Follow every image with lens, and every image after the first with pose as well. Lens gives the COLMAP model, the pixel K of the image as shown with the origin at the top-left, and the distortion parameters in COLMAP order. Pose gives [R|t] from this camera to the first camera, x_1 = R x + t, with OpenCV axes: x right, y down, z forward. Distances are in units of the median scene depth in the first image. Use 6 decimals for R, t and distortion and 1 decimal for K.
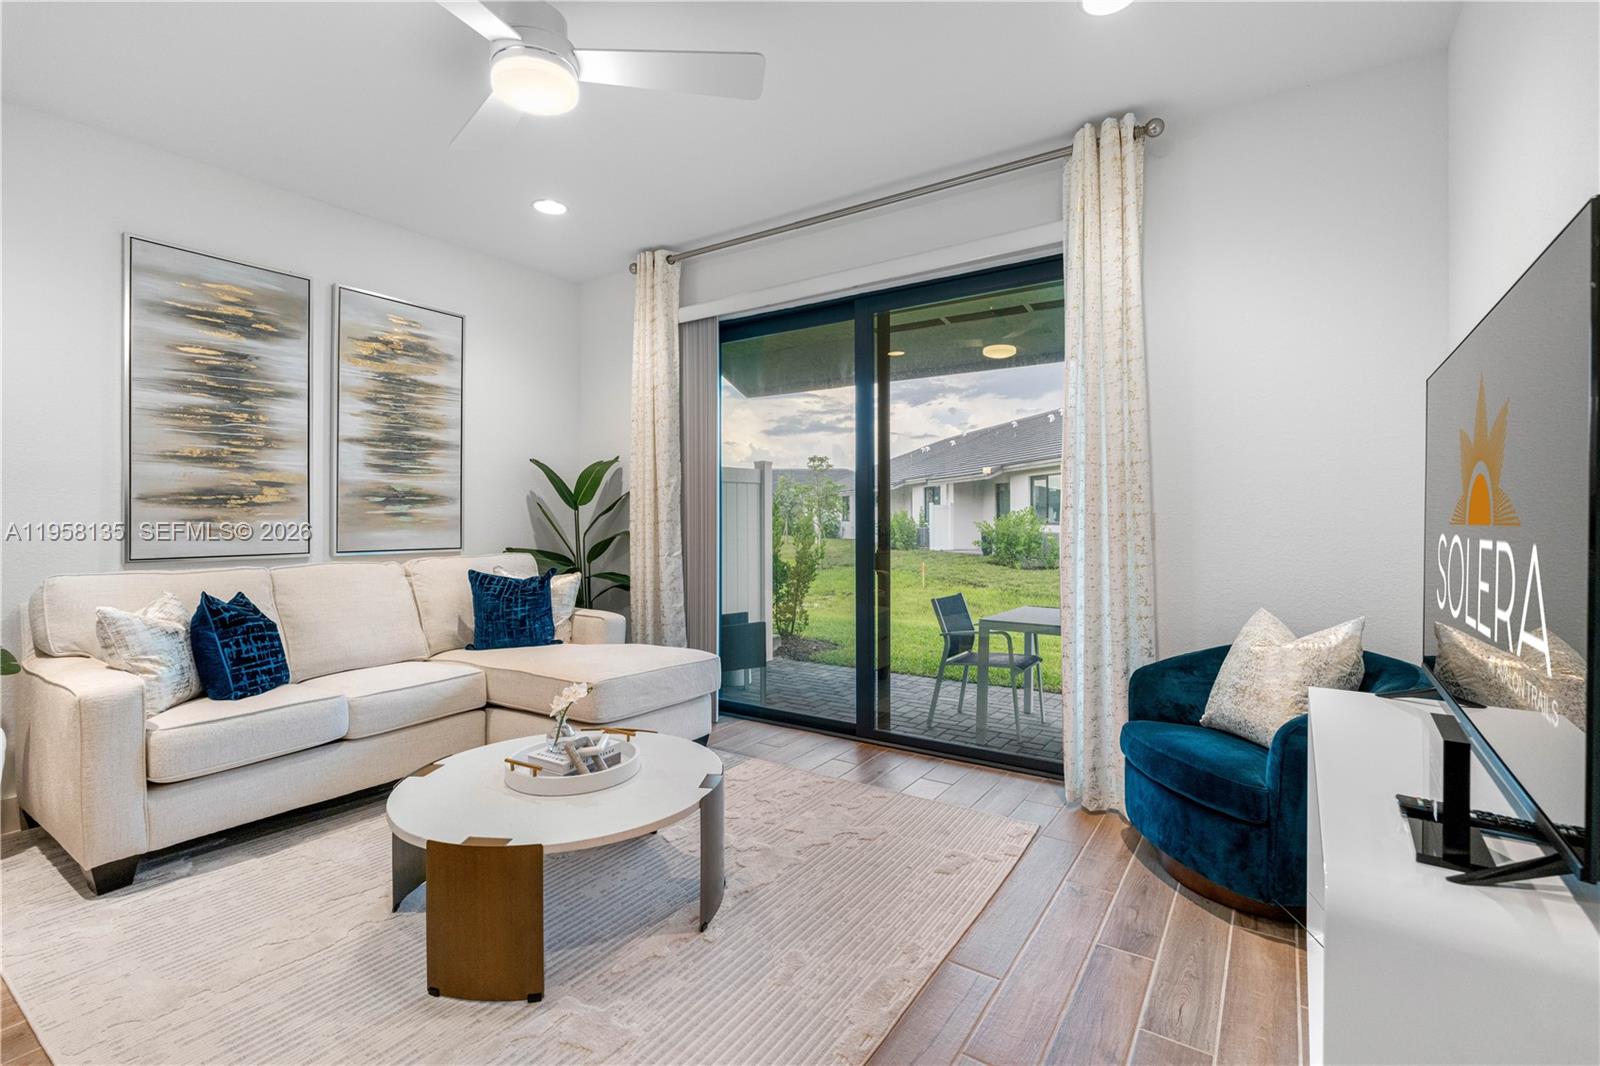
lens RADIAL K [[716.9, 0, 799.0], [0, 716.9, 524.1], [0, 0, 1]] dist [-0.005235, 0.000995]
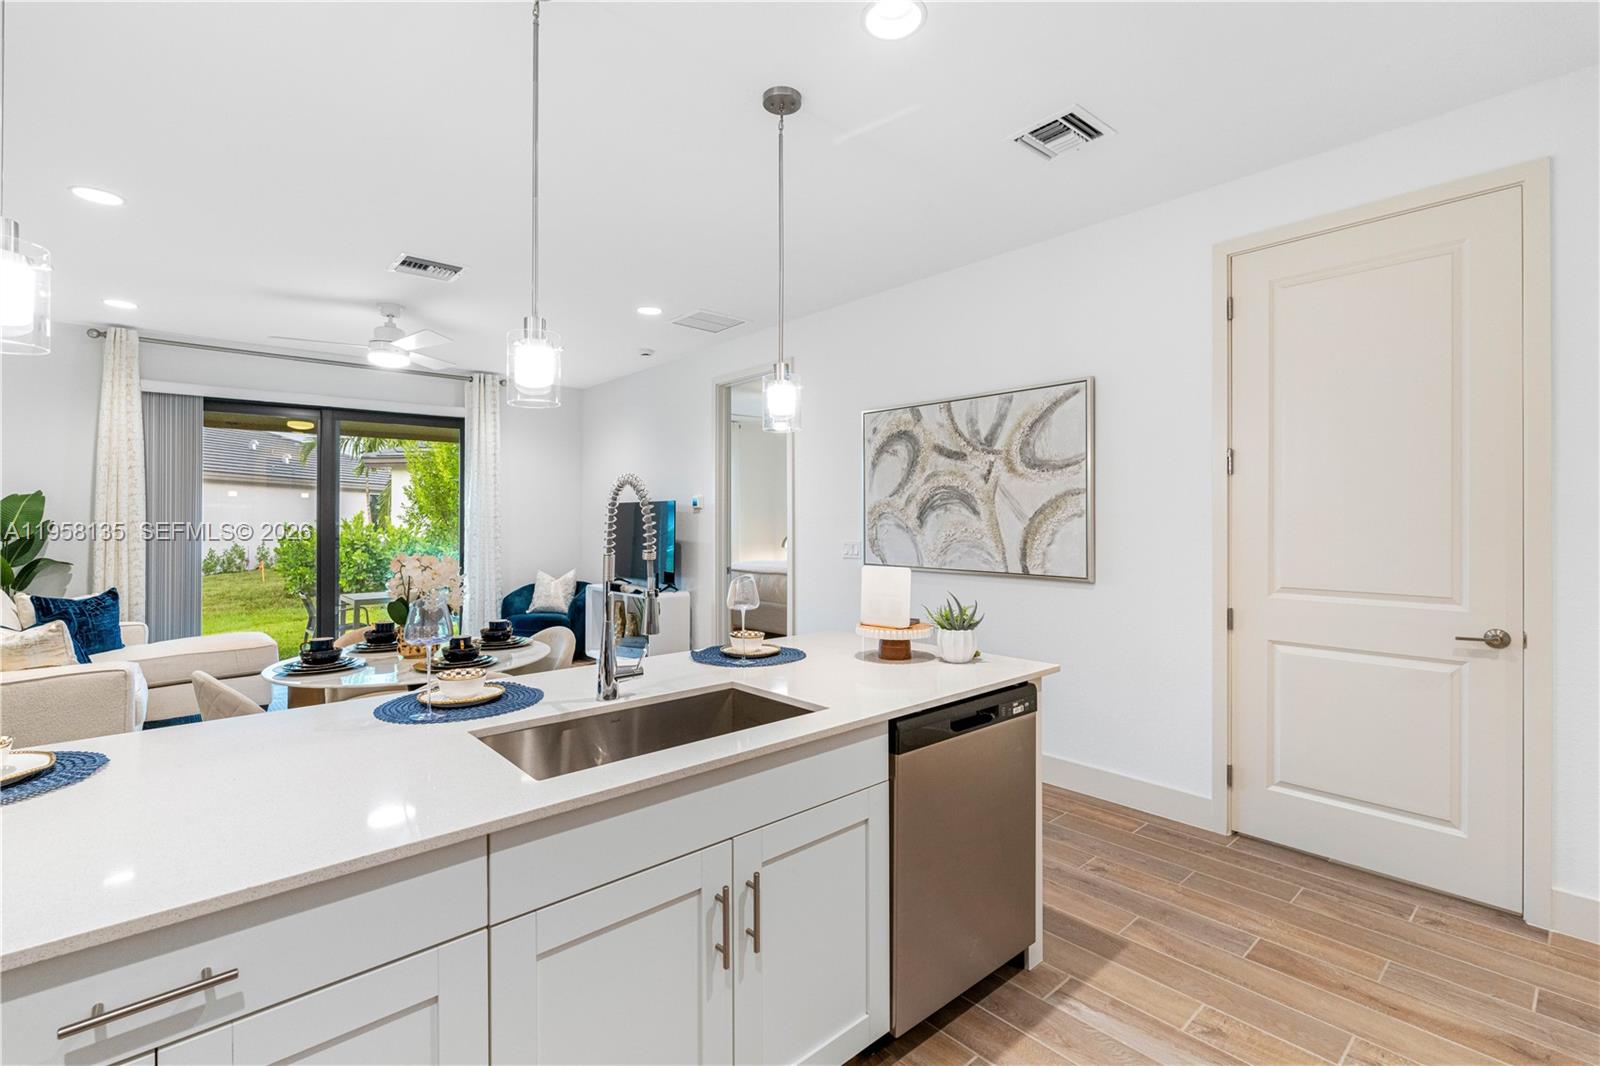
lens RADIAL K [[716.9, 0, 797.9], [0, 716.9, 503.1], [0, 0, 1]] dist [-0.005235, 0.000995]
pose [[0.248003, 0.023814, 0.968466, -1.493860], [0.014520, 0.999494, -0.028295, -0.041610], [-0.968650, 0.021079, 0.247532, -0.551197]]
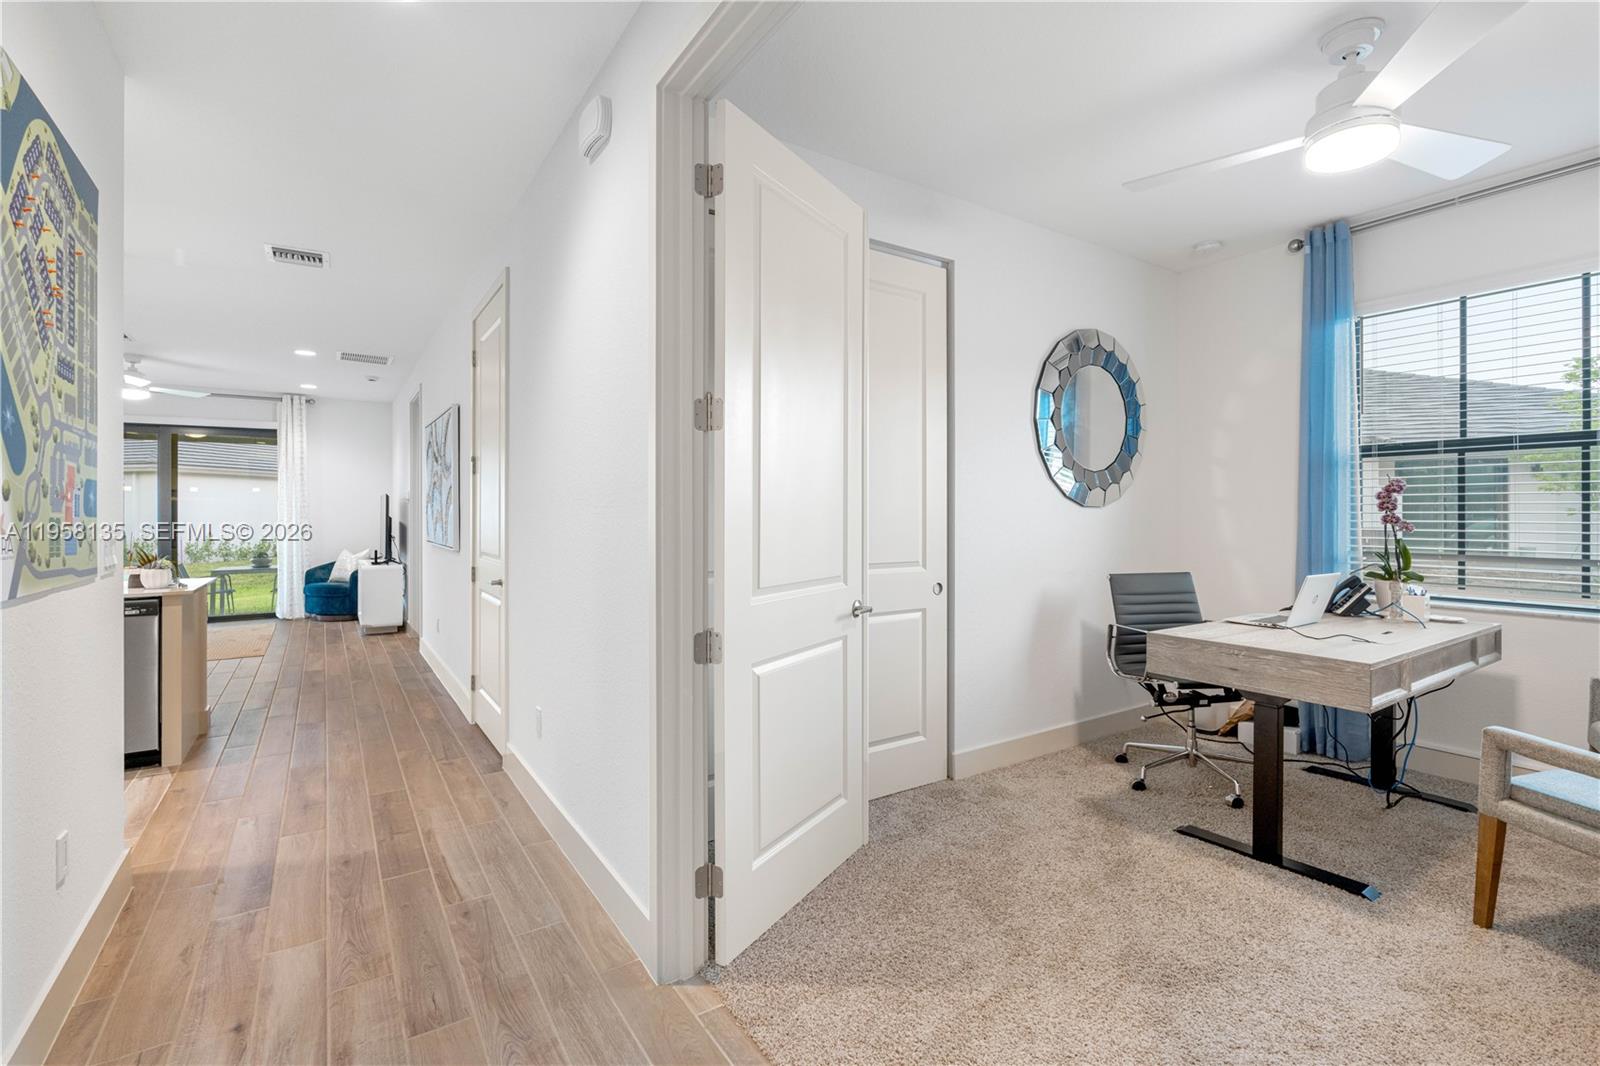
lens RADIAL K [[716.9, 0, 806.5], [0, 716.9, 501.7], [0, 0, 1]] dist [-0.005235, 0.000995]
pose [[0.372792, 0.017536, 0.927749, -1.462888], [0.011734, 0.999652, -0.023610, -0.004812], [-0.927841, 0.019688, 0.372456, -1.996320]]
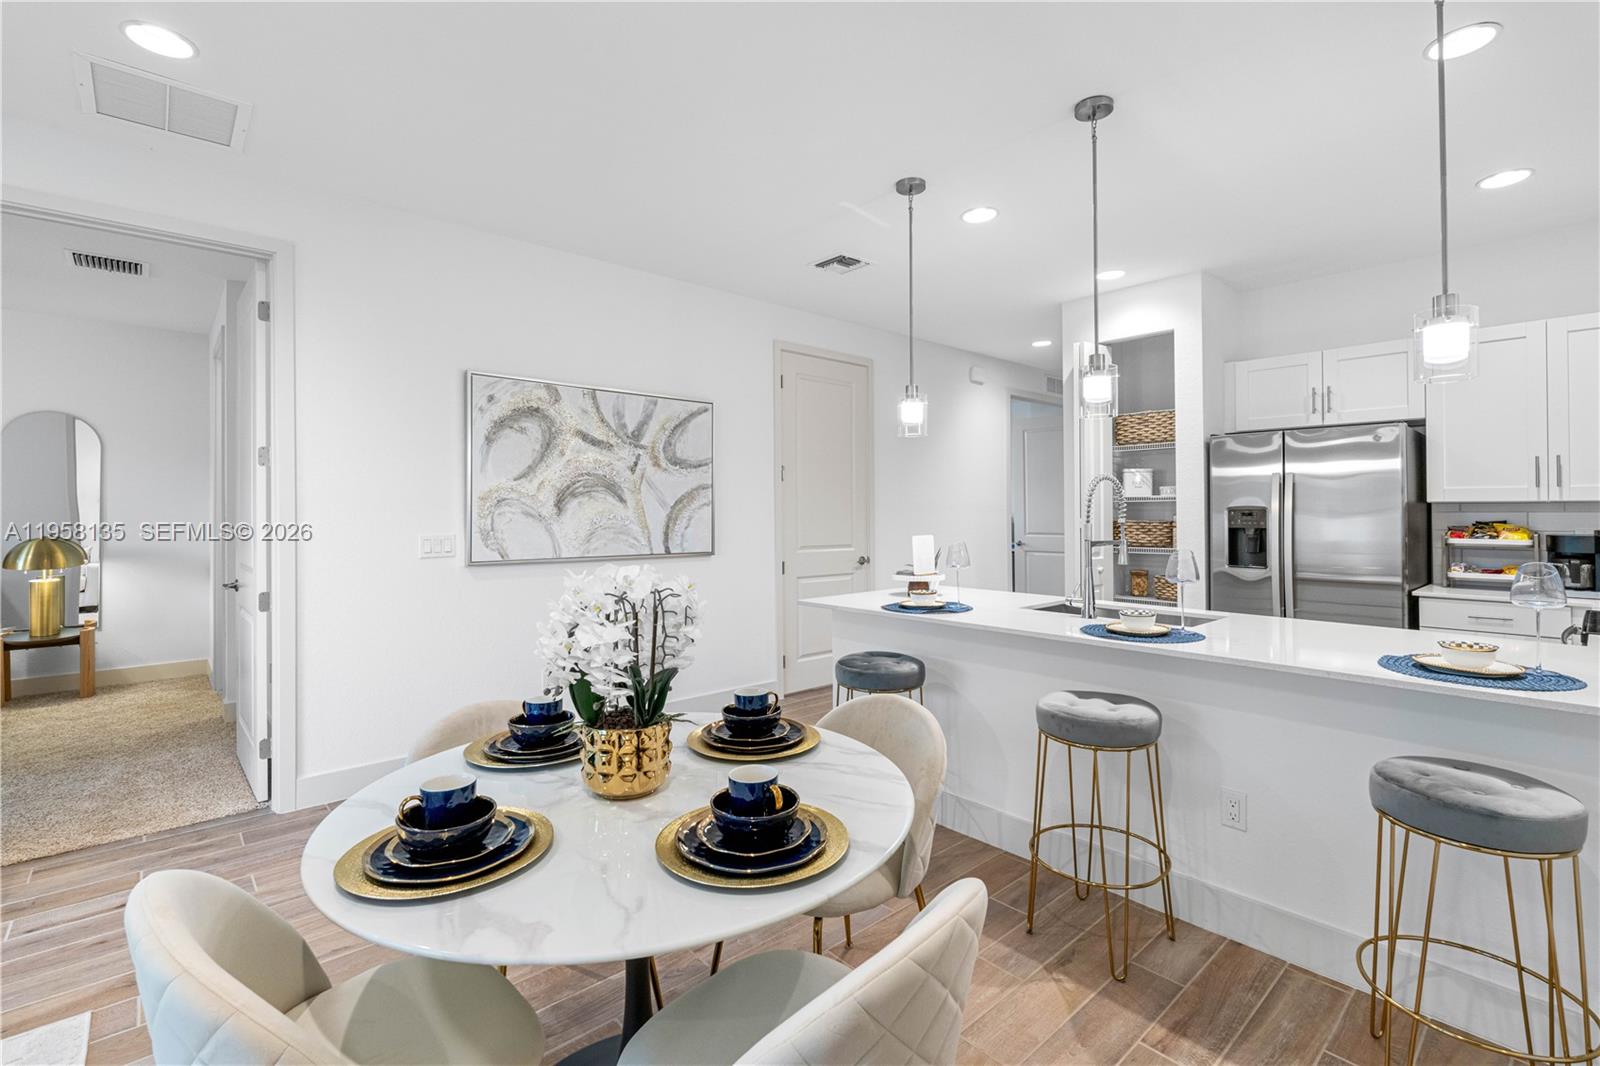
lens RADIAL K [[716.9, 0, 785.6], [0, 716.9, 496.1], [0, 0, 1]] dist [-0.005235, 0.000995]
pose [[-0.963356, 0.012884, 0.267915, -0.842367], [0.009467, 0.999857, -0.014042, -0.043033], [-0.268057, -0.010991, -0.963340, 0.689864]]
